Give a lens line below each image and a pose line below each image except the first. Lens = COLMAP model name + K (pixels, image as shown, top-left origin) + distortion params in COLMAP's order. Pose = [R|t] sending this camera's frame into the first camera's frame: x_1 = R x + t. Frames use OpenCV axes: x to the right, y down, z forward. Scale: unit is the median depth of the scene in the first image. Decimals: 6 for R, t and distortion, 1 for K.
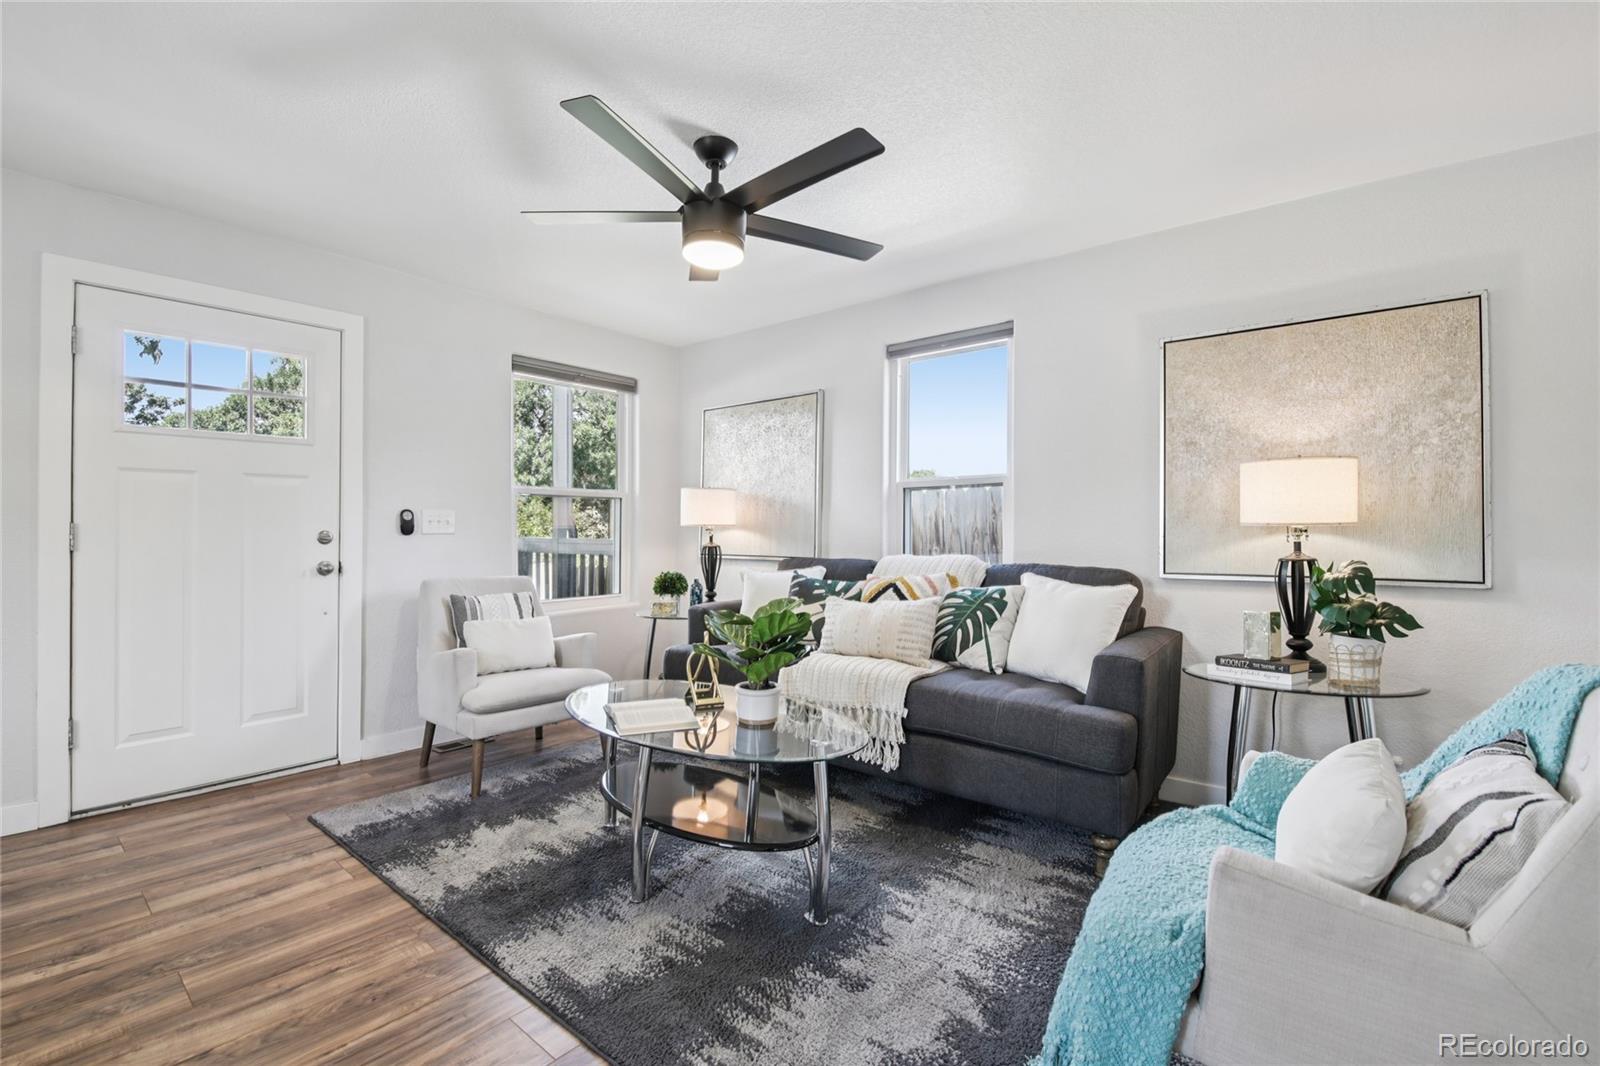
lens RADIAL K [[697.4, 0, 816.0], [0, 697.4, 525.1], [0, 0, 1]] dist [-0.005443, -0.005847]
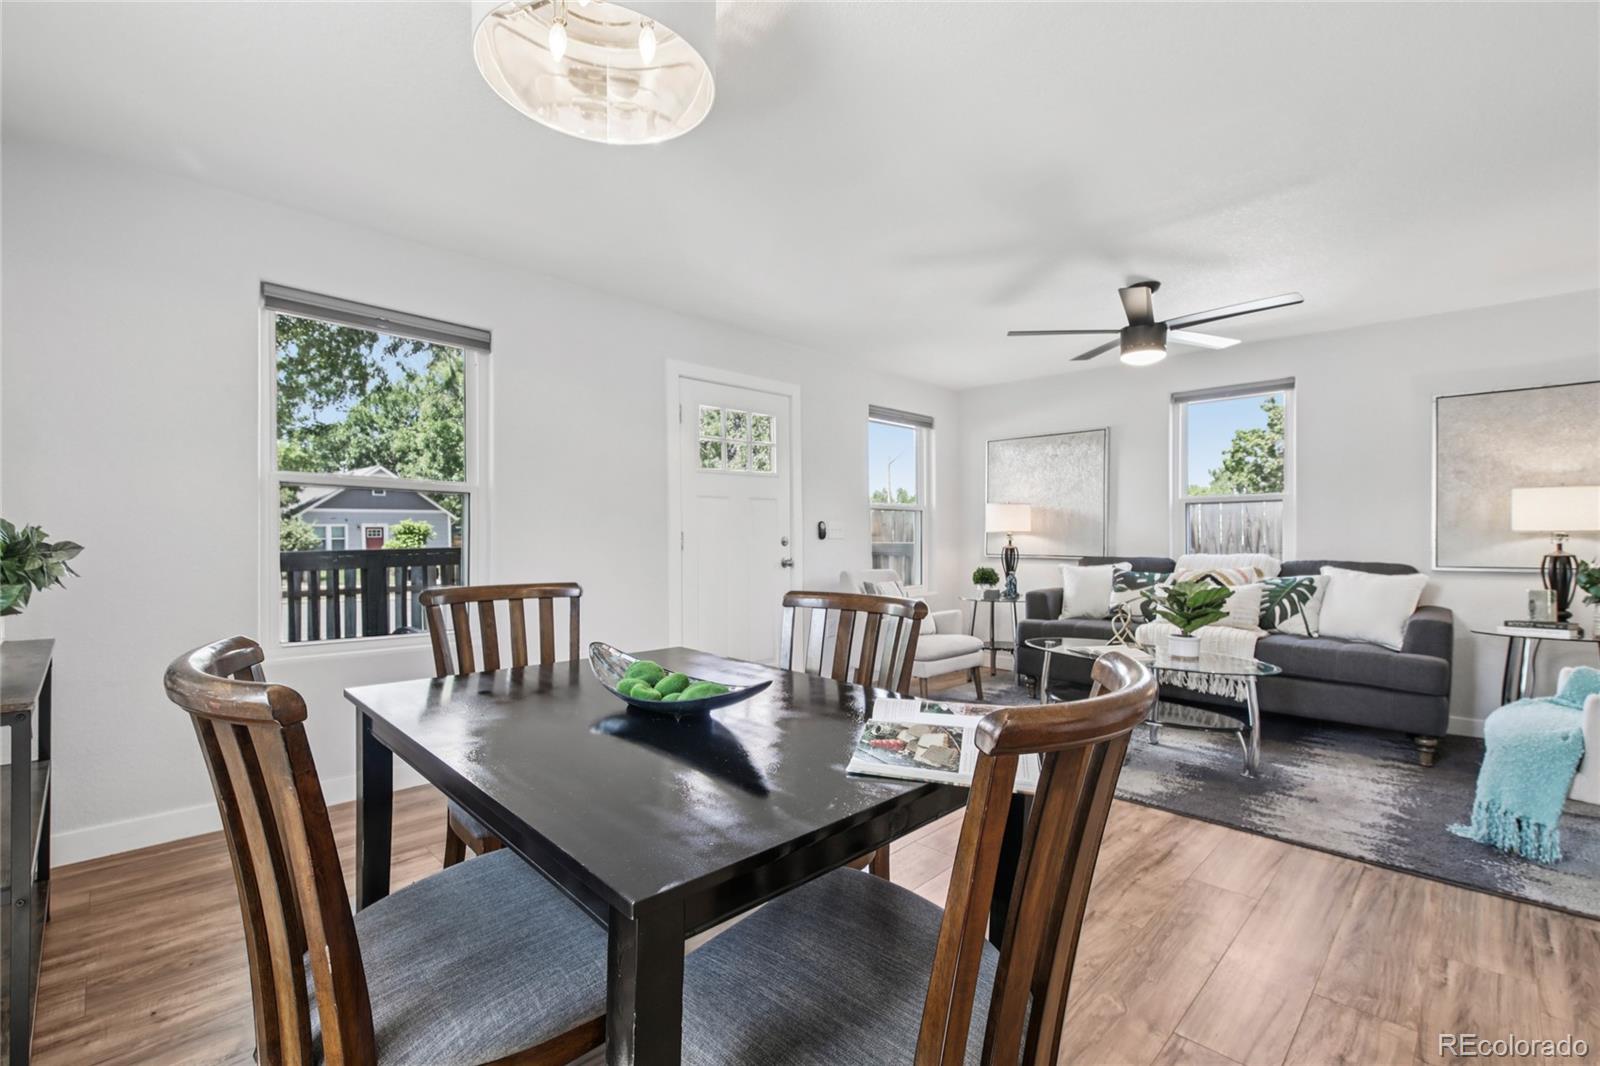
lens RADIAL K [[697.4, 0, 783.4], [0, 697.4, 536.2], [0, 0, 1]] dist [-0.005443, -0.005847]
pose [[0.992312, 0.000193, -0.123760, -0.615580], [0.000944, 0.999958, 0.009125, -0.004703], [0.123757, -0.009171, 0.992270, -0.512963]]
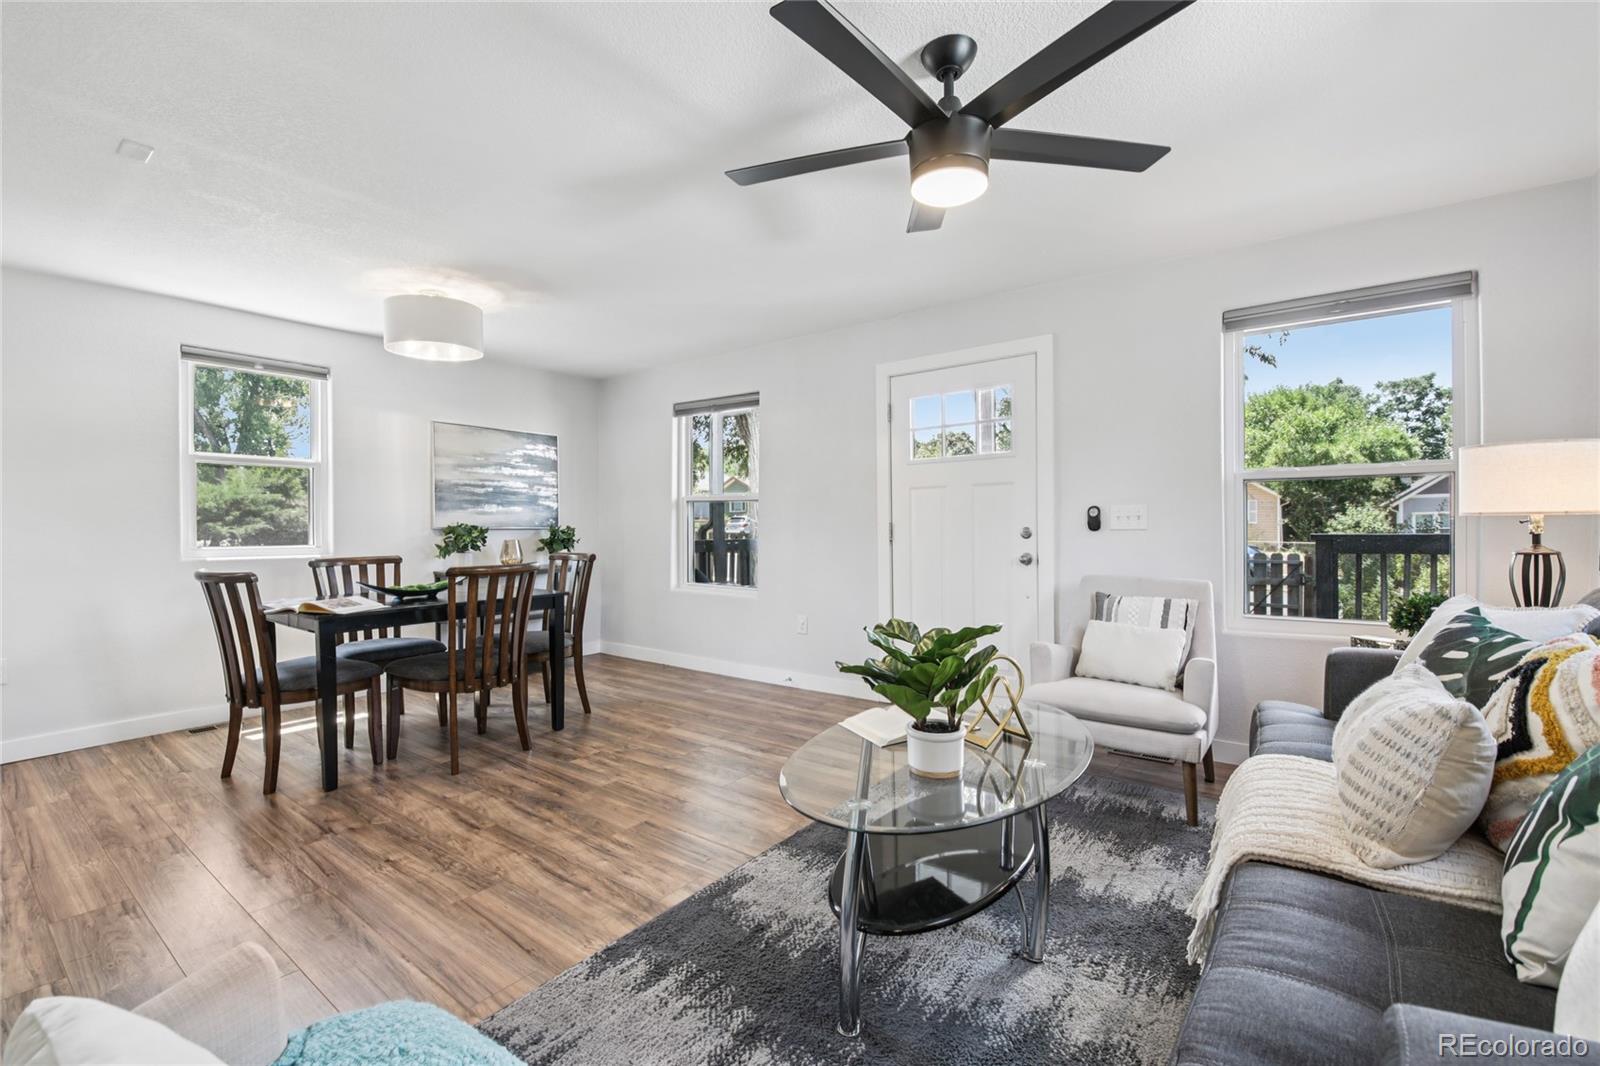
lens RADIAL K [[697.4, 0, 760.7], [0, 697.4, 524.0], [0, 0, 1]] dist [-0.005443, -0.005847]
pose [[-0.001106, -0.007043, -0.999975, 0.547048], [0.012908, 0.999892, -0.007057, 0.007440], [0.999916, -0.012915, -0.001015, 0.636521]]
